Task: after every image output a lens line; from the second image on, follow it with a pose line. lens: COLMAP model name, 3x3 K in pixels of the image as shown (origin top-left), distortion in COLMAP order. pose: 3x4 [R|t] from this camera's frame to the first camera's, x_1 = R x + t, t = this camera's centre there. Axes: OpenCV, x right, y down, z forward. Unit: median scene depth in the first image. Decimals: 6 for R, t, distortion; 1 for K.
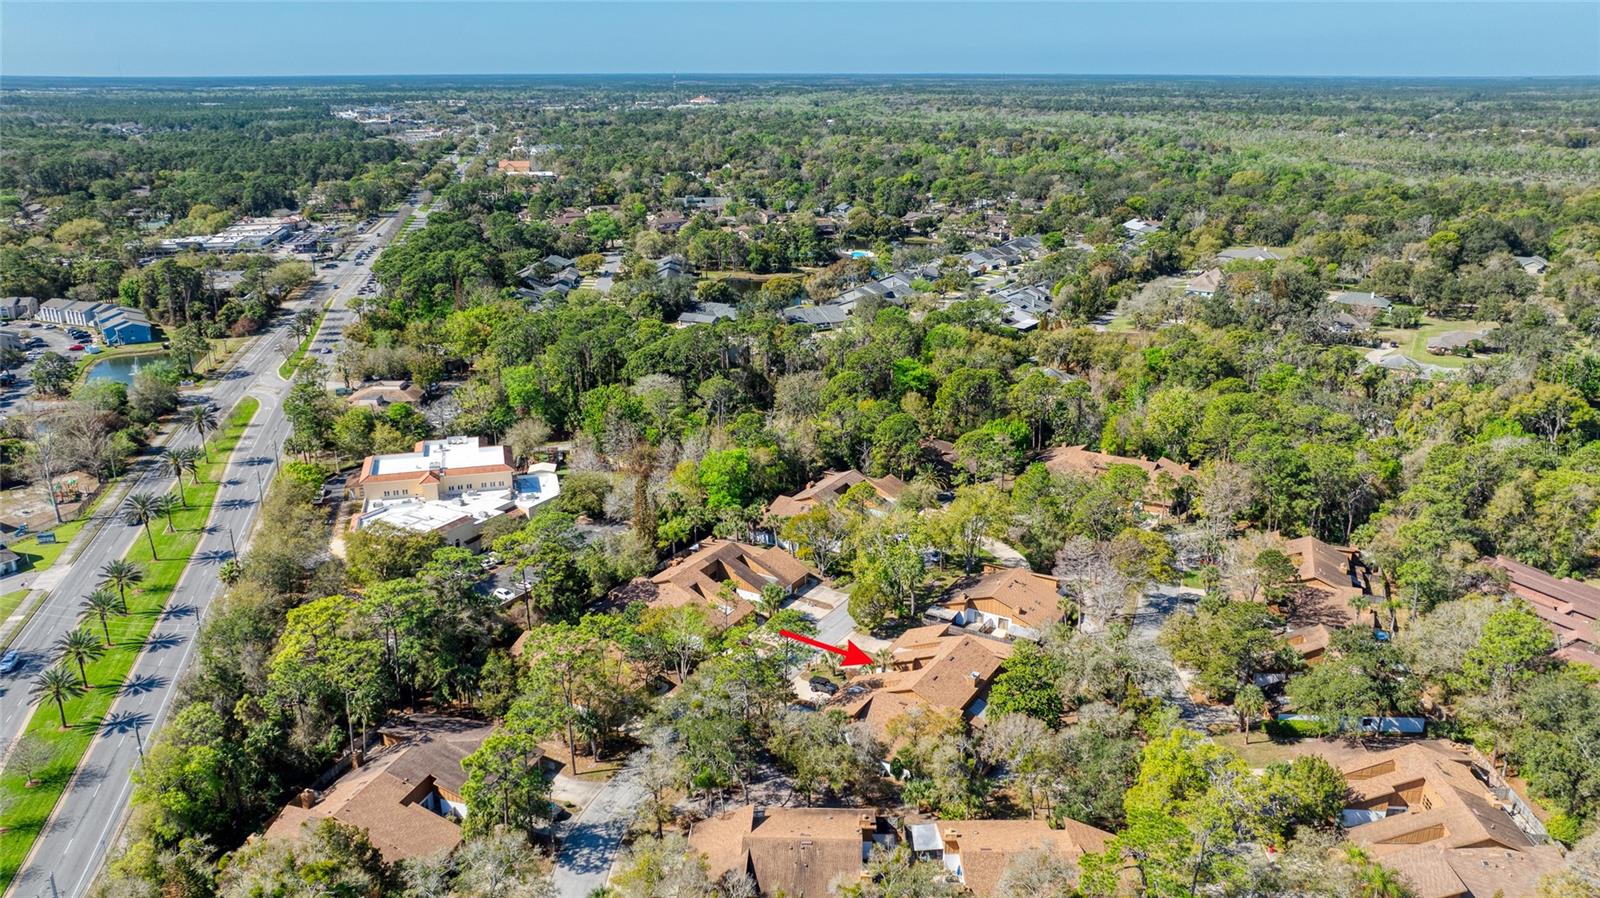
lens RADIAL K [[1124.0, 0, 803.1], [0, 1124.0, 442.6], [0, 0, 1]] dist [-0.009579, 0.001334]
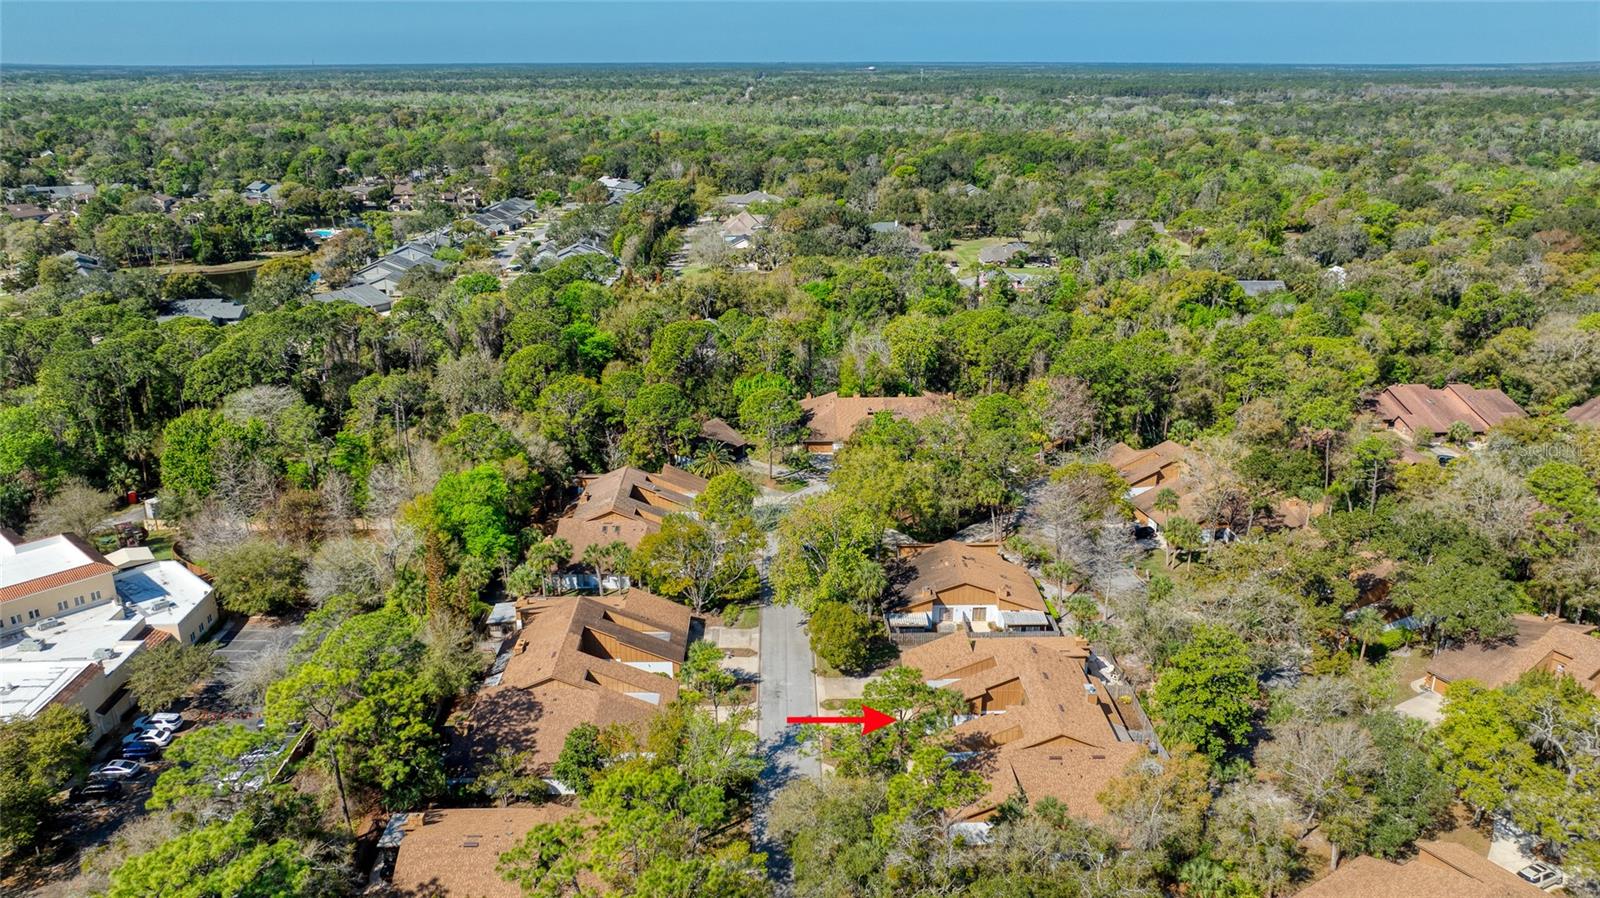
lens RADIAL K [[1124.0, 0, 803.1], [0, 1124.0, 442.6], [0, 0, 1]] dist [-0.009579, 0.001334]
pose [[0.852593, -0.172903, 0.493142, -0.094461], [0.164987, 0.984474, 0.059926, -0.007184], [-0.495847, 0.030269, 0.867882, 0.123798]]
